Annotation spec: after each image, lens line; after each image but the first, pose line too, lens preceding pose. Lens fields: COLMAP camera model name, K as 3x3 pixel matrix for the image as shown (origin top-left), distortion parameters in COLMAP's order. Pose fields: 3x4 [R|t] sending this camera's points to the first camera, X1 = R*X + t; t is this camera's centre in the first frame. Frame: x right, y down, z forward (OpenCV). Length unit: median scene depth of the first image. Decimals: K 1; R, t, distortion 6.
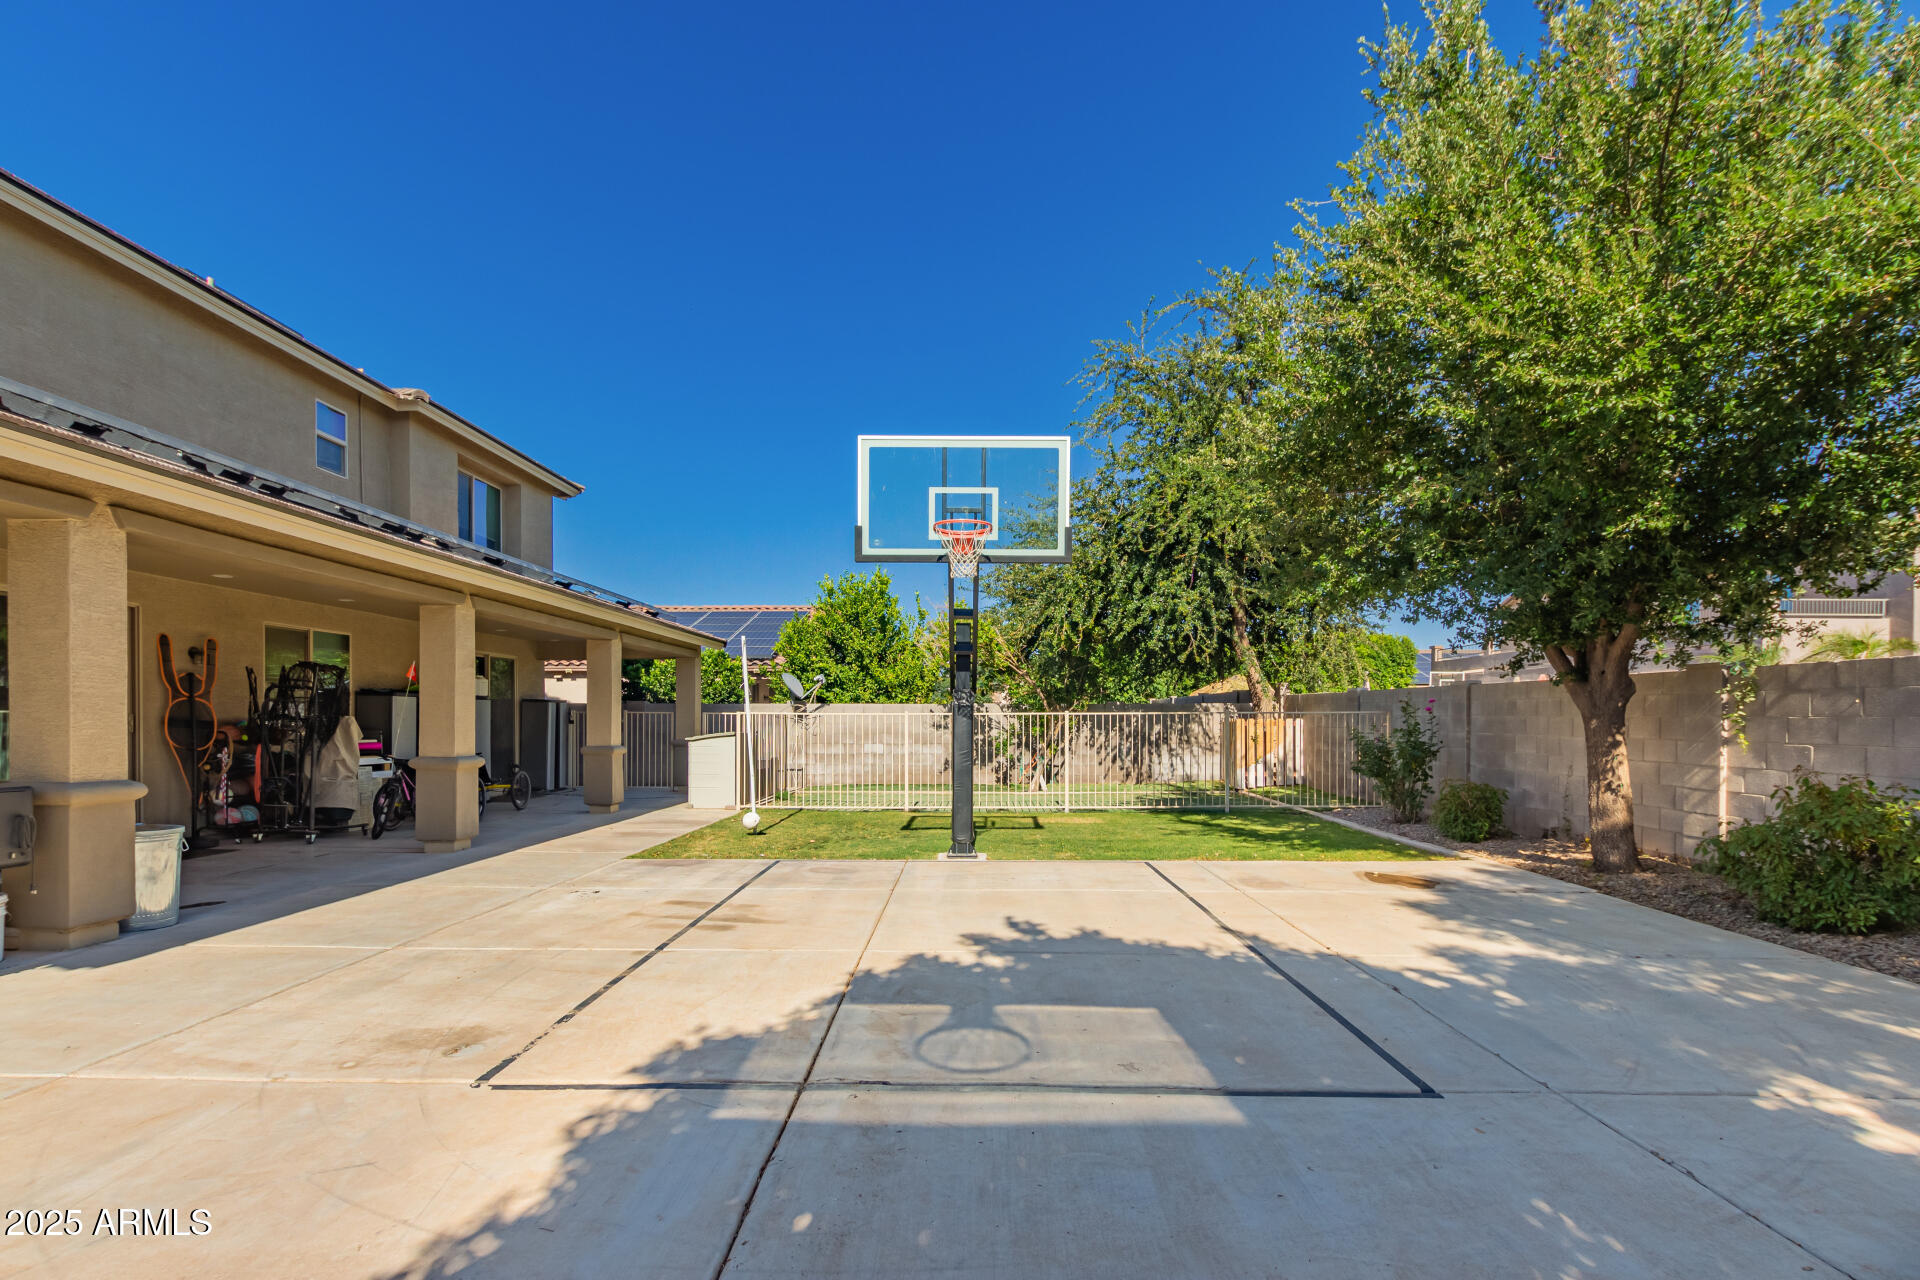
lens RADIAL K [[901.2, 0, 957.3], [0, 901.2, 722.7], [0, 0, 1]] dist [0.004472, -0.002842]
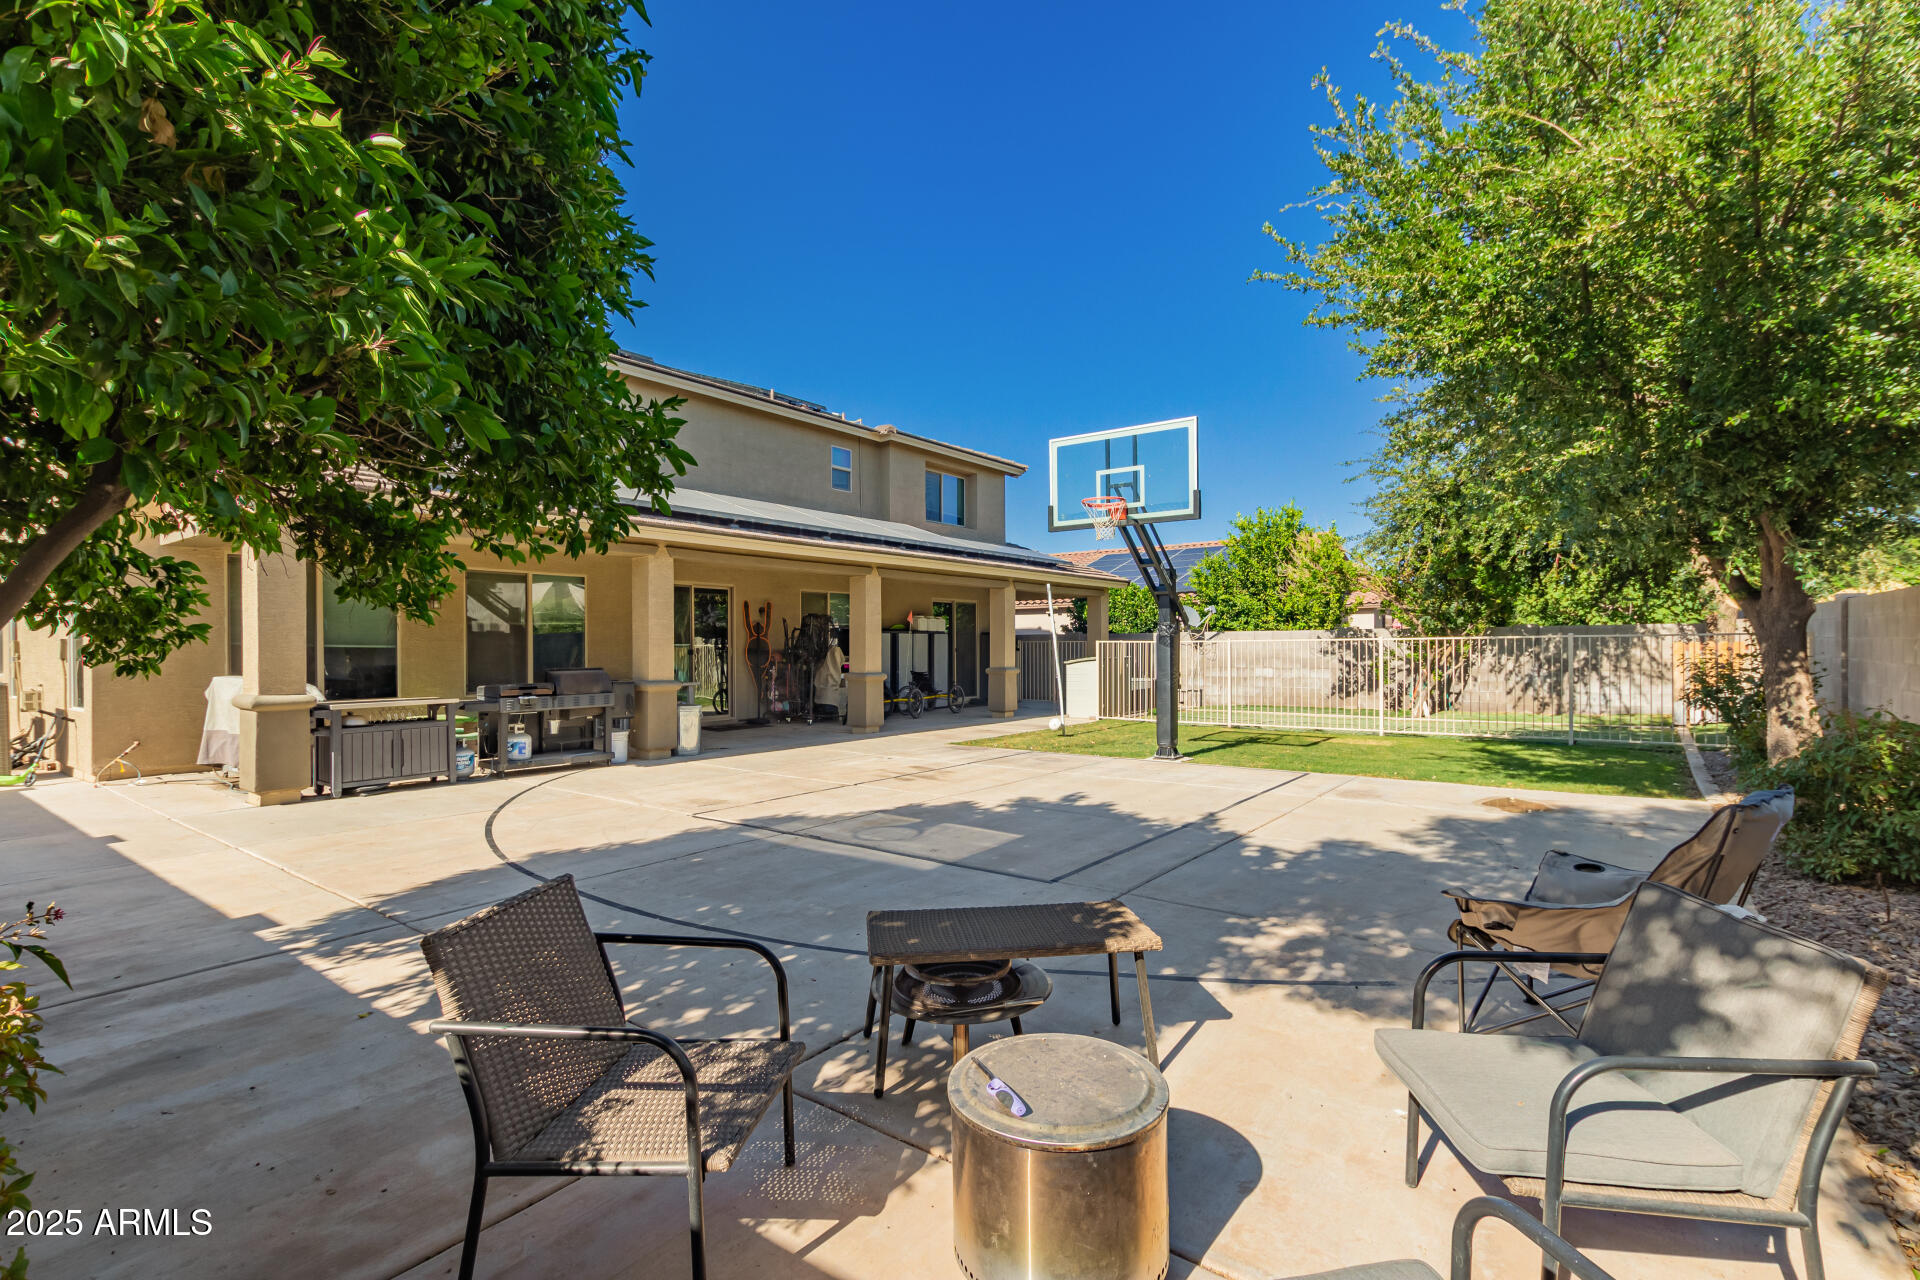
lens RADIAL K [[877.3, 0, 950.1], [0, 877.3, 641.5], [0, 0, 1]] dist [0.003780, 0.000060]
pose [[0.799872, -0.009774, -0.600092, 0.494560], [0.005107, 0.999942, -0.009479, -0.001141], [0.600149, 0.004517, 0.799875, -0.133837]]
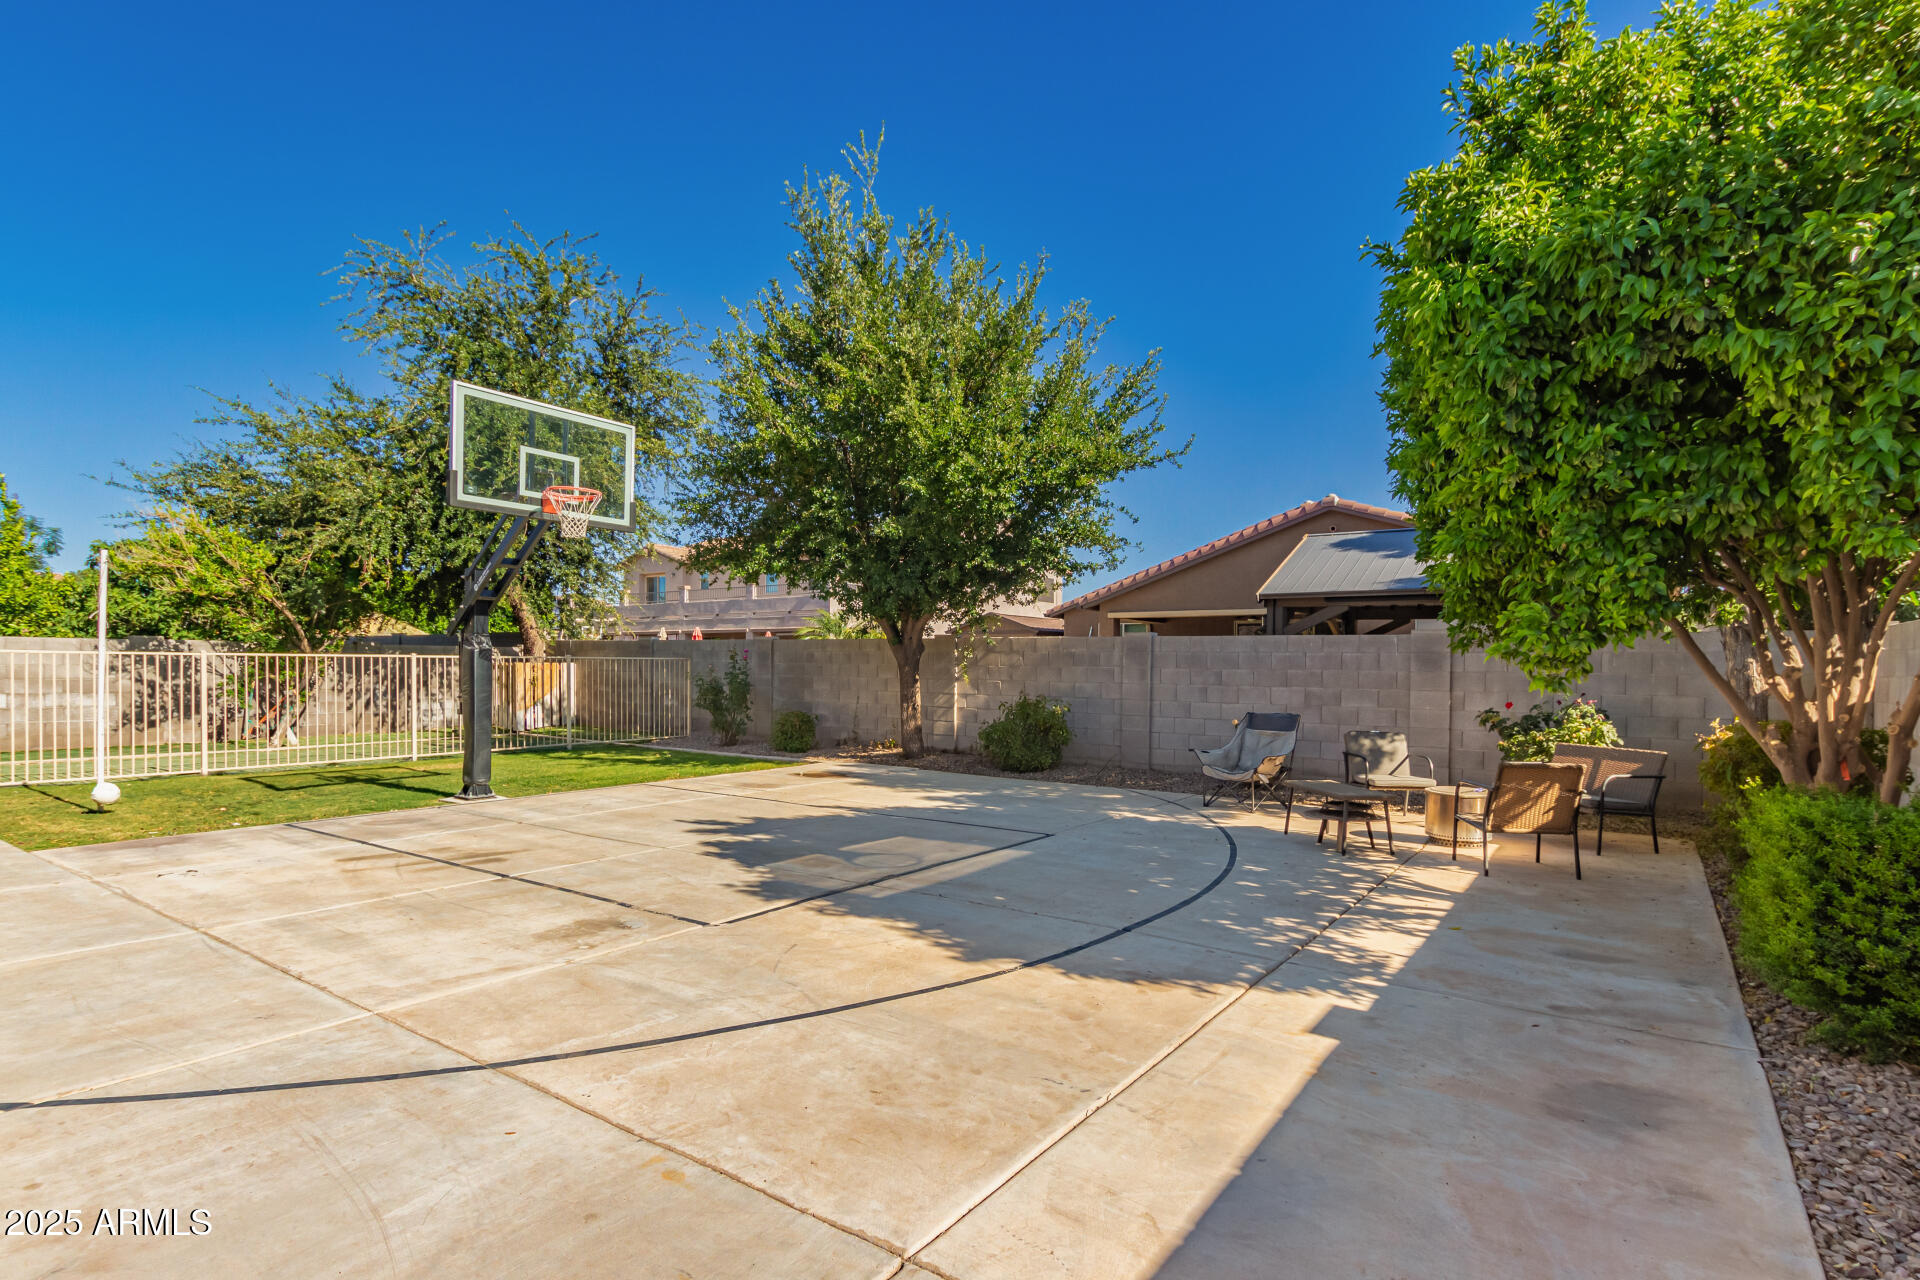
lens RADIAL K [[977.4, 0, 953.1], [0, 977.4, 676.0], [0, 0, 1]] dist [0.016984, -0.000434]
pose [[0.566372, -0.004487, 0.824137, -0.611269], [-0.005249, 0.999945, 0.009052, -0.002179], [-0.824133, -0.009453, 0.566318, -0.069626]]
